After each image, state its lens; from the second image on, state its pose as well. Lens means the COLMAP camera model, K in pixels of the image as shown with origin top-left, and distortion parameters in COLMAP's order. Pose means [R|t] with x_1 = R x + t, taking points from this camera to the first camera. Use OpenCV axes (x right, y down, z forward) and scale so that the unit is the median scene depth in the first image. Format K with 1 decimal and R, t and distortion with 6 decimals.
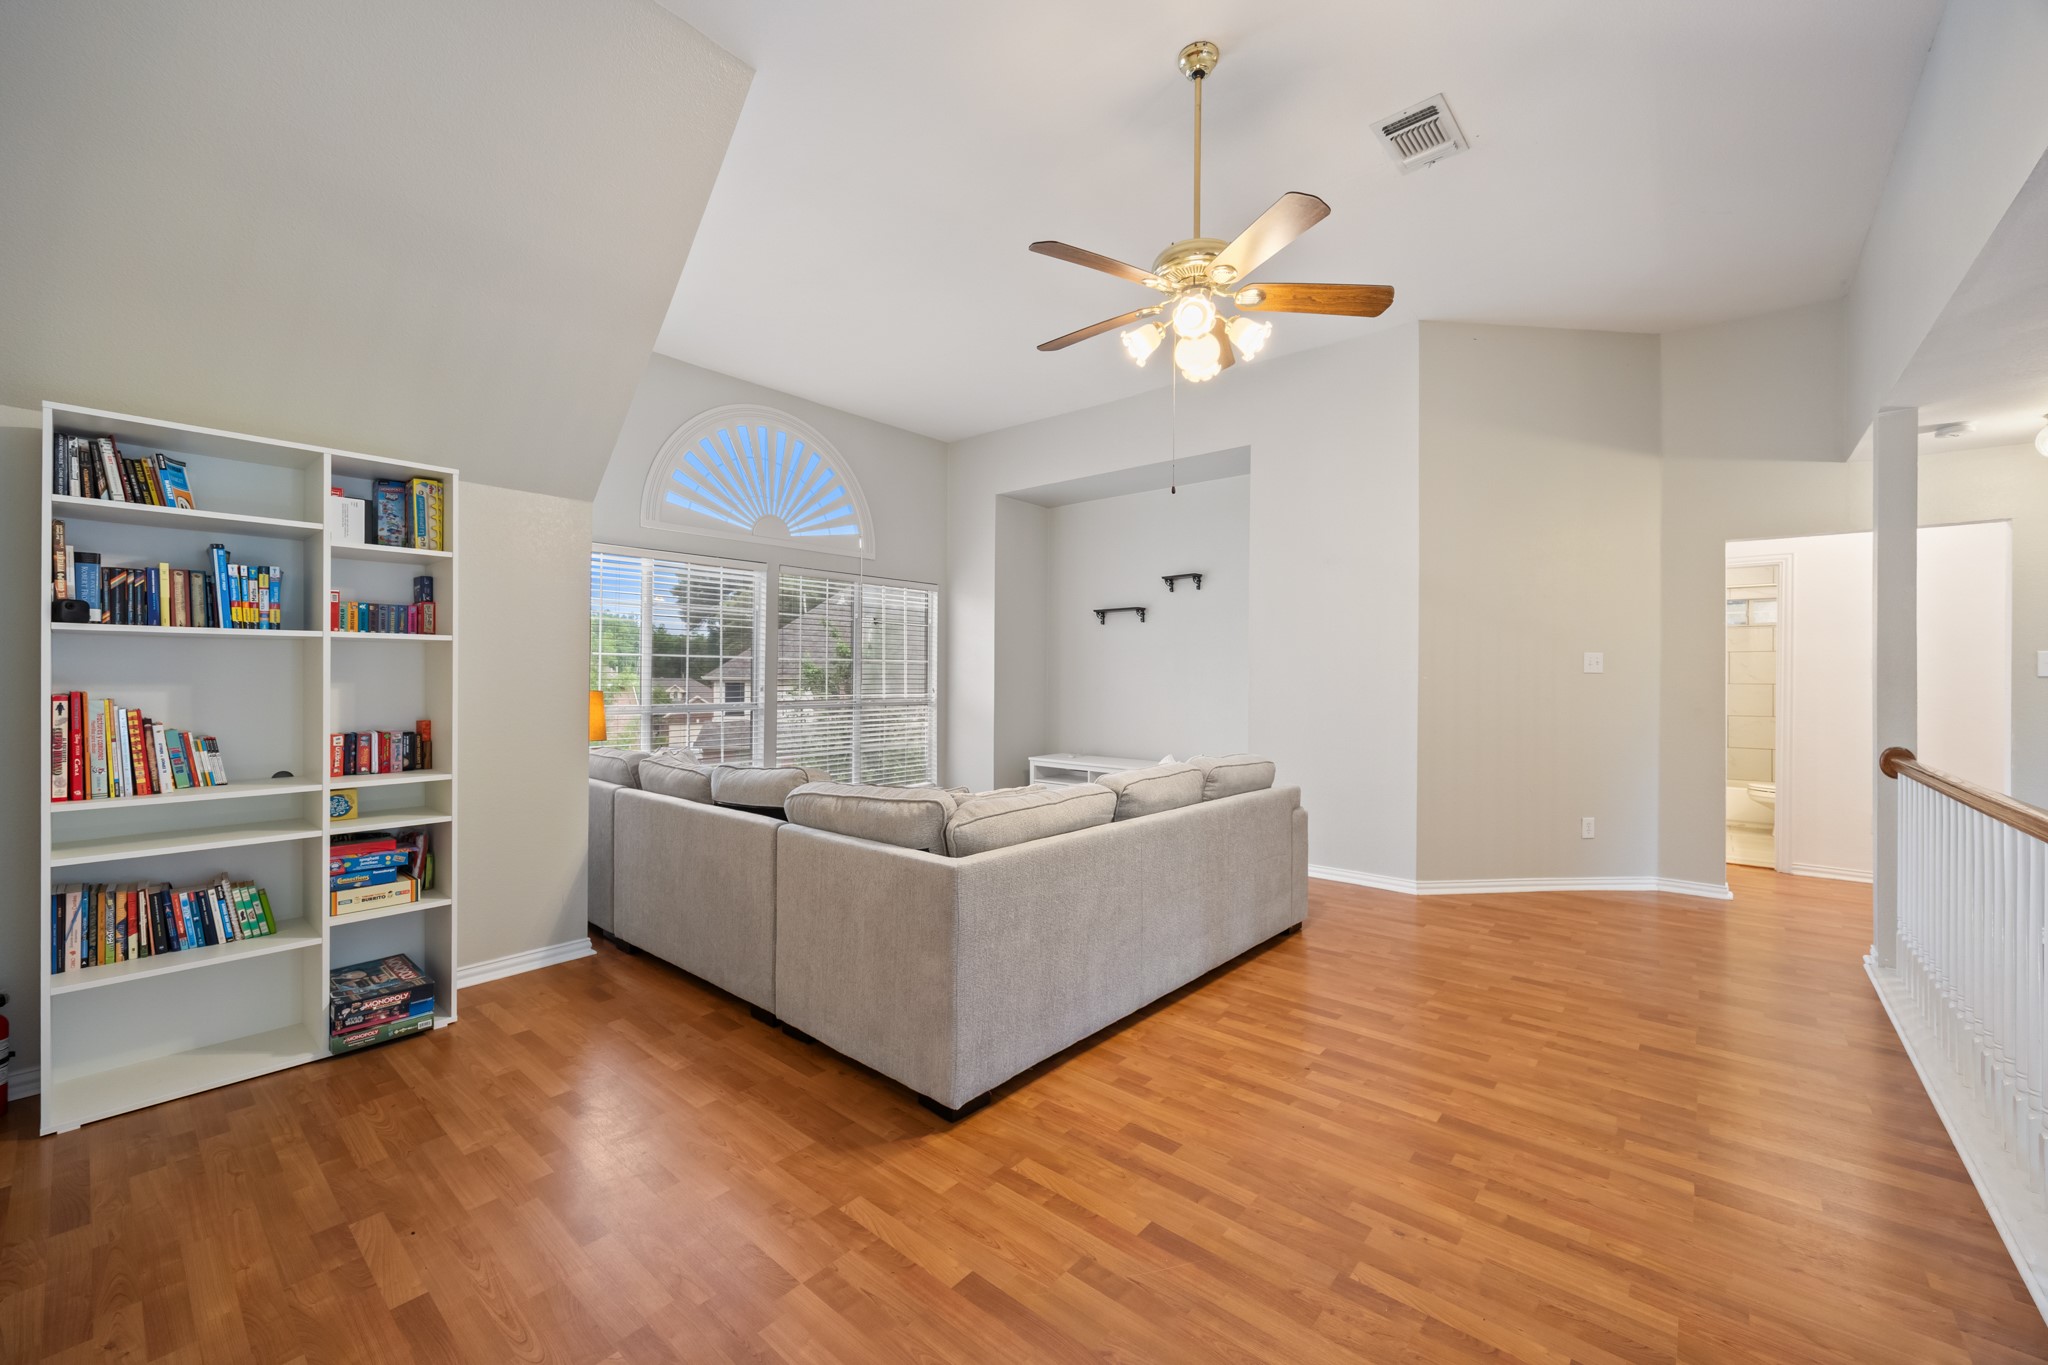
lens RADIAL K [[812.0, 0, 1022.0], [0, 812.0, 670.6], [0, 0, 1]] dist [0.007800, 0.000007]
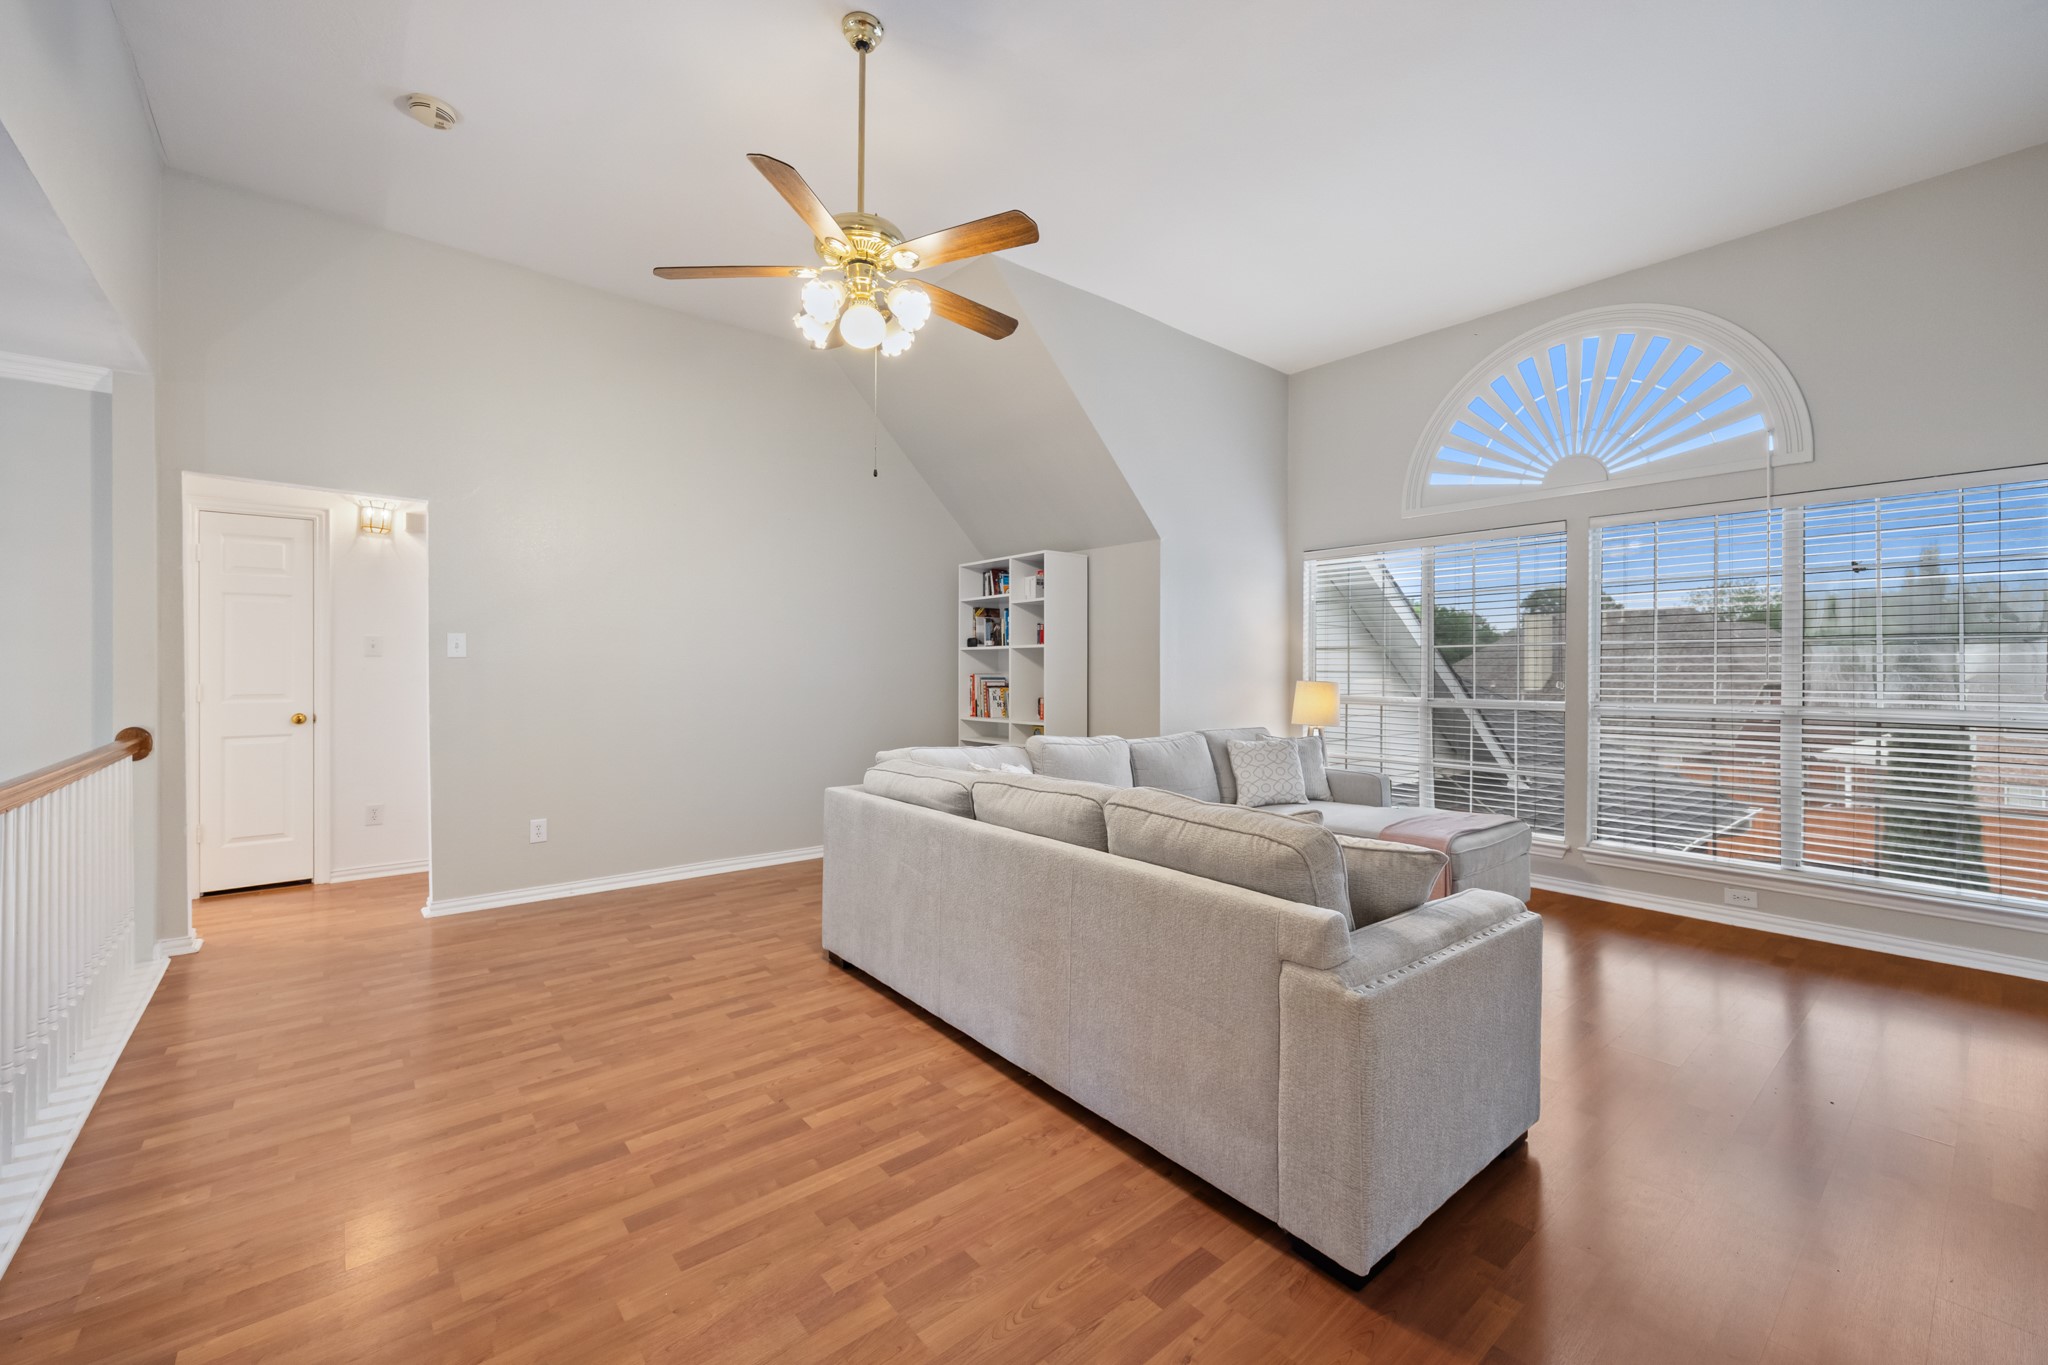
lens RADIAL K [[812.0, 0, 1022.0], [0, 812.0, 670.6], [0, 0, 1]] dist [0.007800, 0.000007]
pose [[-0.164141, -0.002319, -0.986434, 1.281273], [0.003856, 0.999988, -0.002992, 0.023899], [0.986429, -0.004295, -0.164130, 1.520579]]
